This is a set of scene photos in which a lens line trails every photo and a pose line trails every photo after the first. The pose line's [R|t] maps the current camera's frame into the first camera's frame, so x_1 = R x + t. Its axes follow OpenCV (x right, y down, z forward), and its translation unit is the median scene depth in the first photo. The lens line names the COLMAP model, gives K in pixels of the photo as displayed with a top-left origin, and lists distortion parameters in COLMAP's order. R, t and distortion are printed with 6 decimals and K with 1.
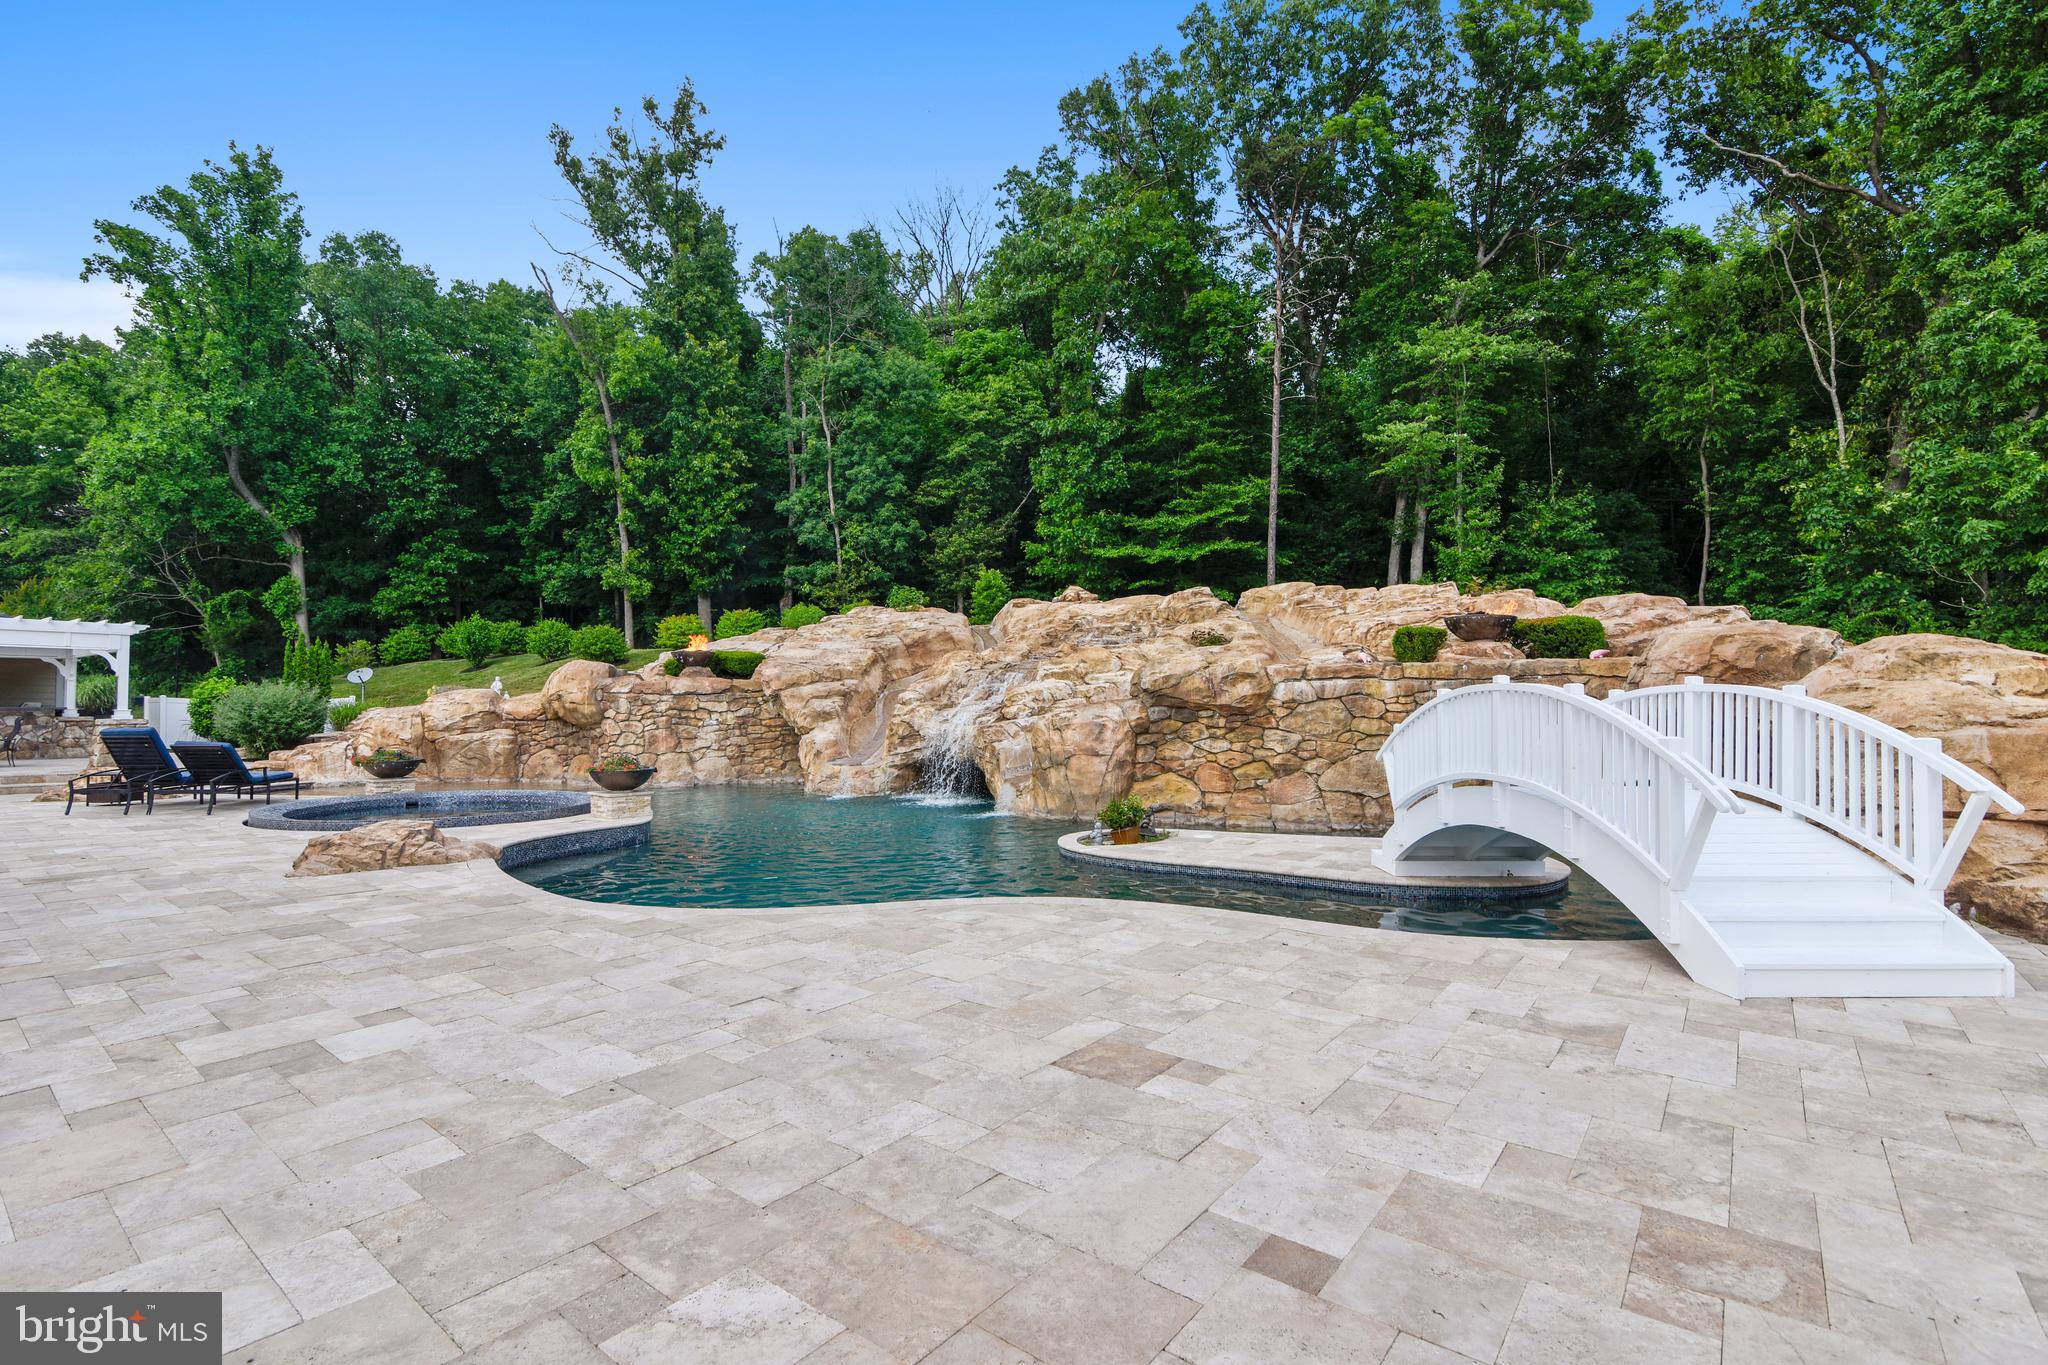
lens RADIAL K [[946.2, 0, 1024.0], [0, 946.2, 682.5], [0, 0, 1]] dist [-0.000644, -0.000002]
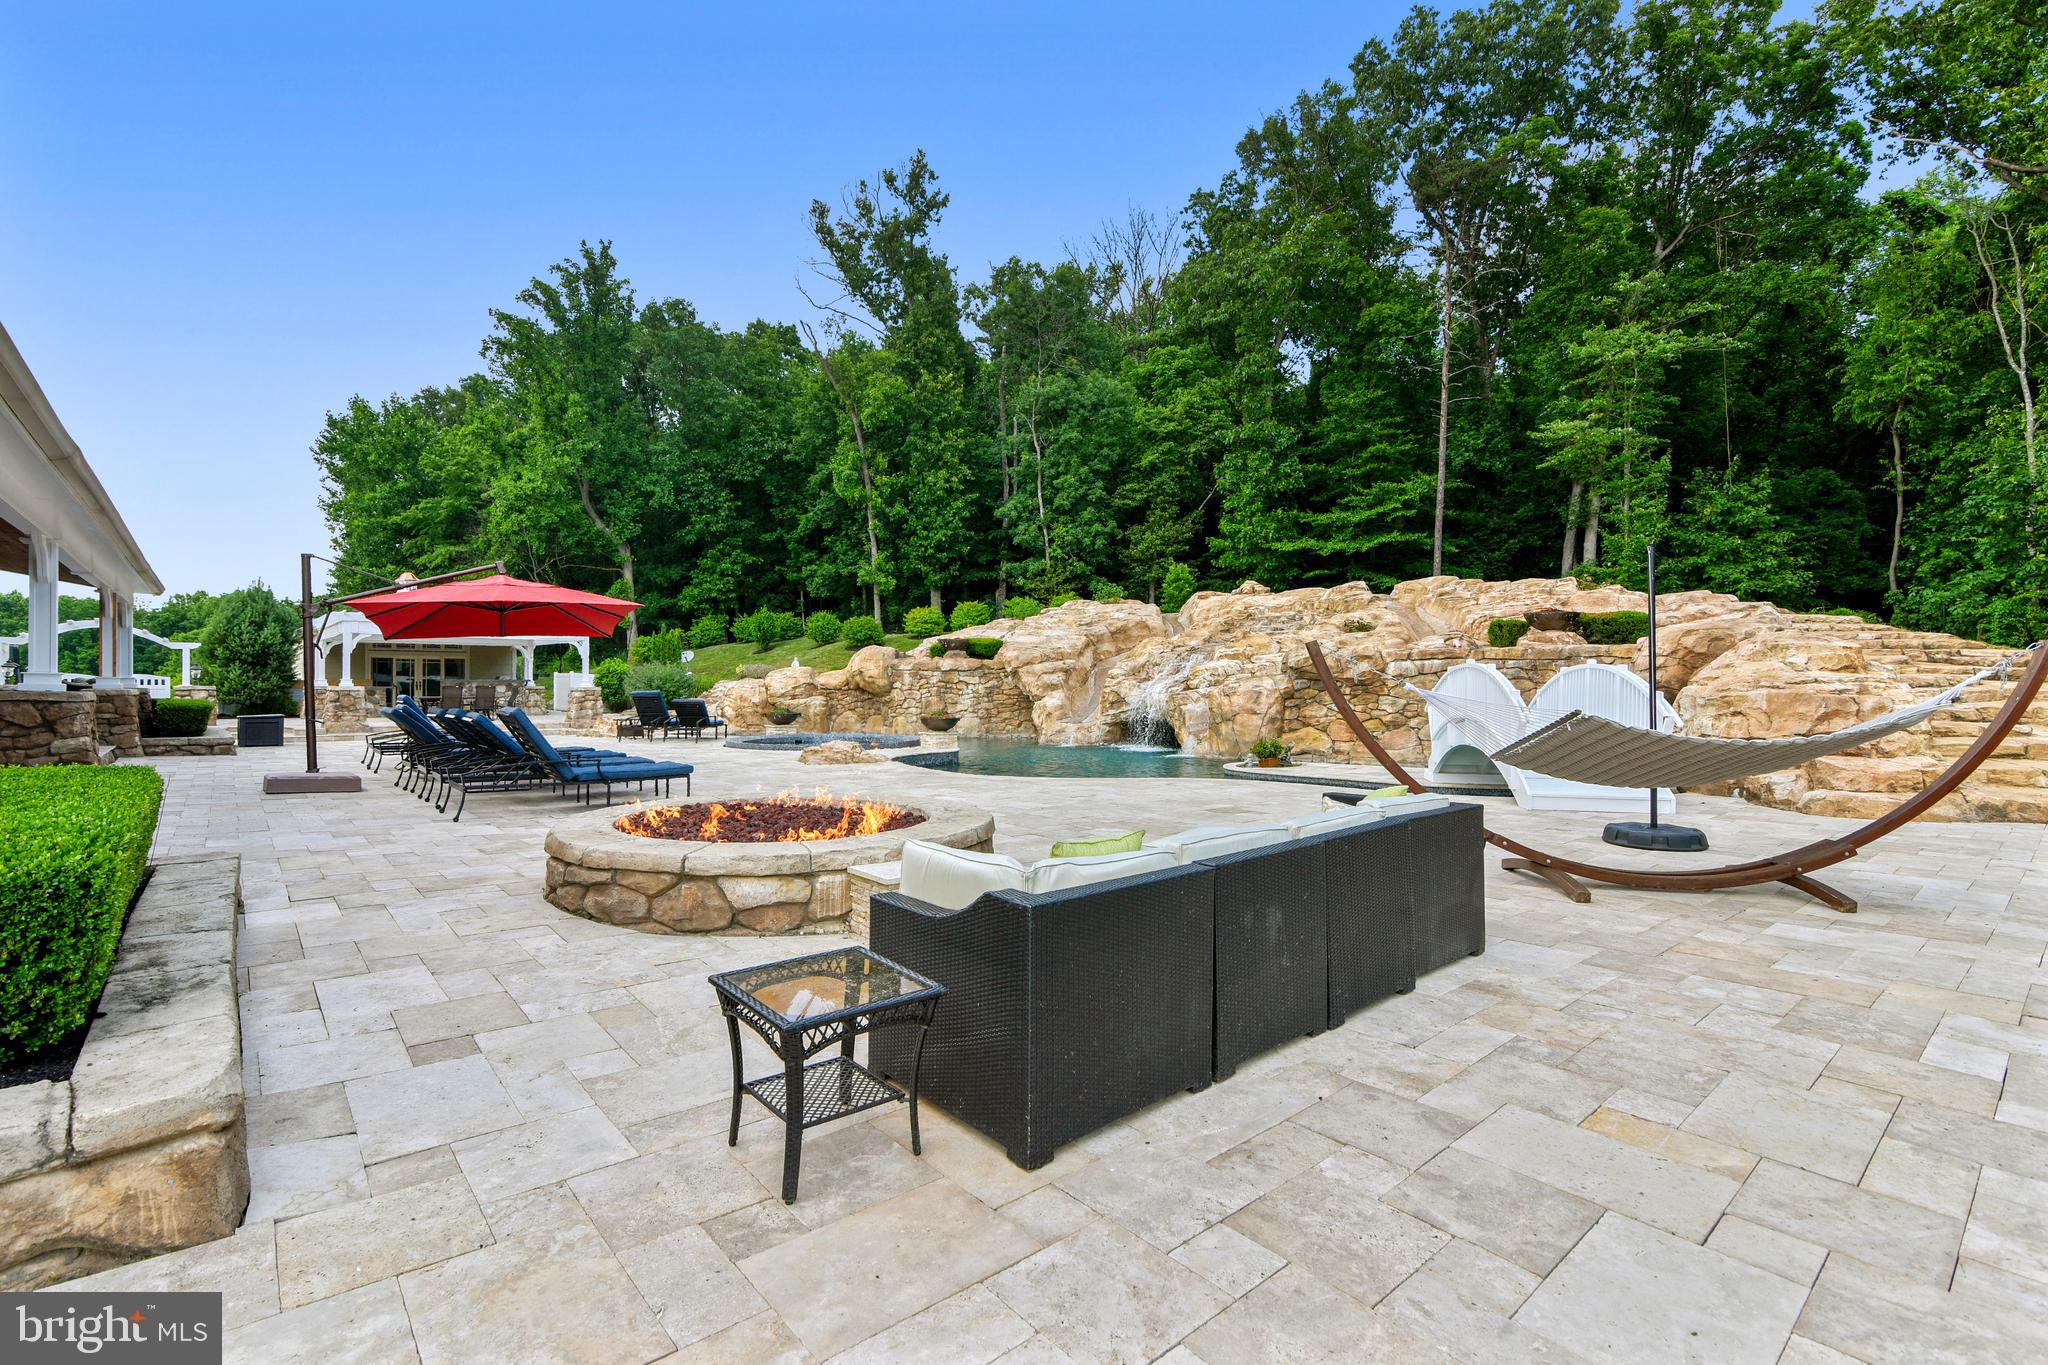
lens RADIAL K [[927.4, 0, 1010.4], [0, 927.4, 679.8], [0, 0, 1]] dist [-0.000905, 0.006675]
pose [[0.977001, 0.002598, -0.213217, 0.005293], [0.001845, 0.999785, 0.020636, -0.000972], [0.213225, -0.020555, 0.976787, -0.148027]]
